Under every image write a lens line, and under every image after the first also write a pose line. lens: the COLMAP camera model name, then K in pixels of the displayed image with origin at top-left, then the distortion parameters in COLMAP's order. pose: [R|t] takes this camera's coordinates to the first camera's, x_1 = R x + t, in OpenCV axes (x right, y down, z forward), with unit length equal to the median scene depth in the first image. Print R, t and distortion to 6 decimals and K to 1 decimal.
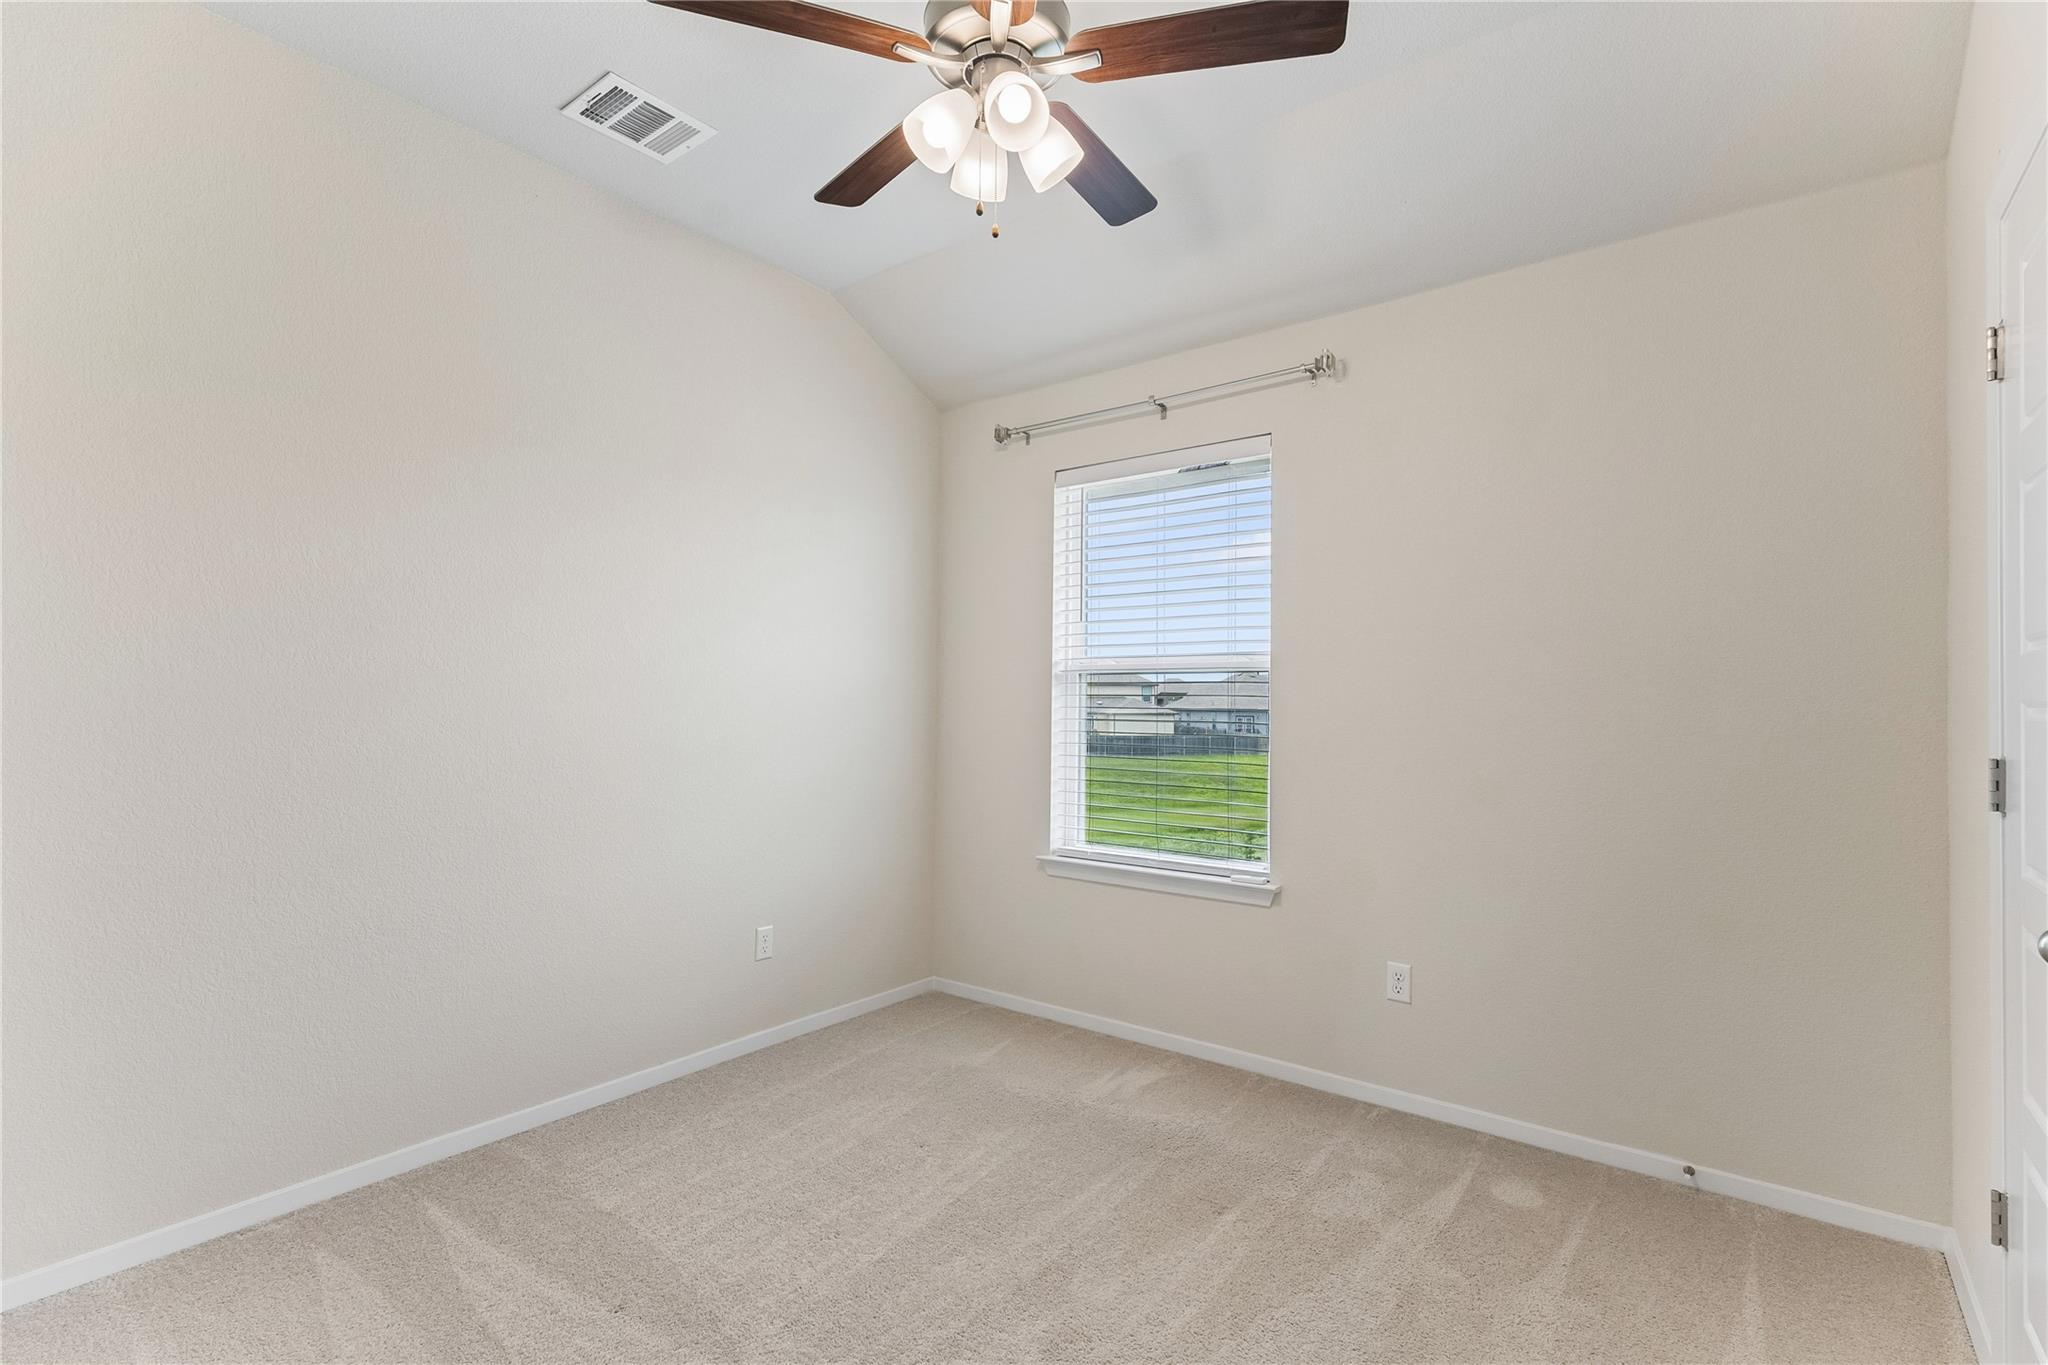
lens RADIAL K [[941.2, 0, 1021.3], [0, 941.2, 689.9], [0, 0, 1]] dist [0.009107, -0.002207]
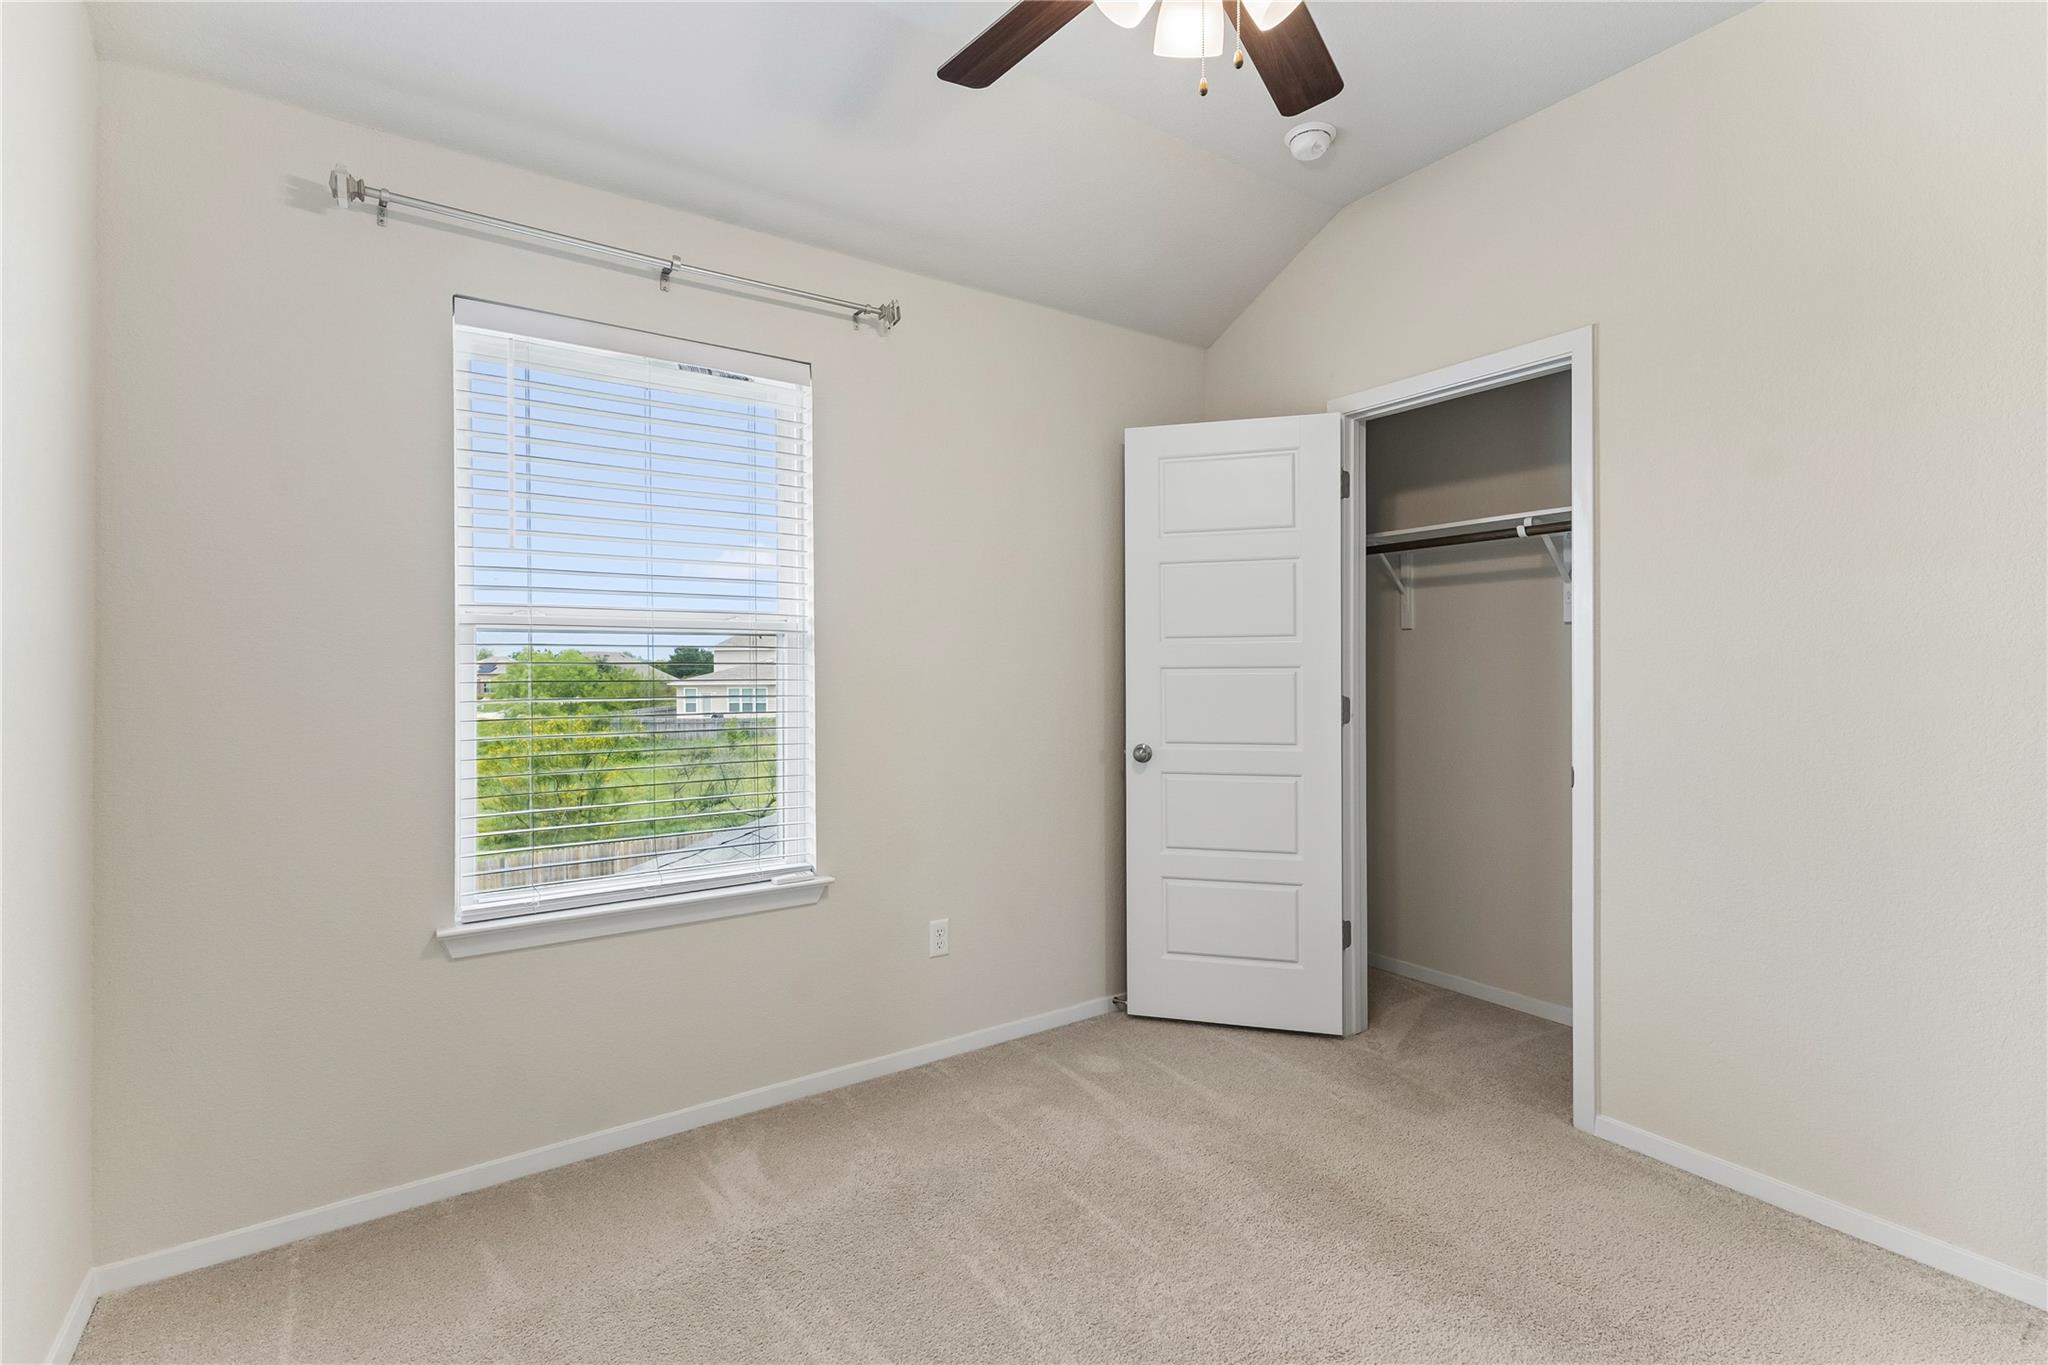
lens RADIAL K [[941.2, 0, 1036.2], [0, 941.2, 665.2], [0, 0, 1]] dist [0.009107, -0.002207]
pose [[0.292903, -0.009184, 0.956098, -0.534205], [-0.011998, 0.999840, 0.013280, -0.007488], [-0.956067, -0.015361, 0.292746, 0.562586]]
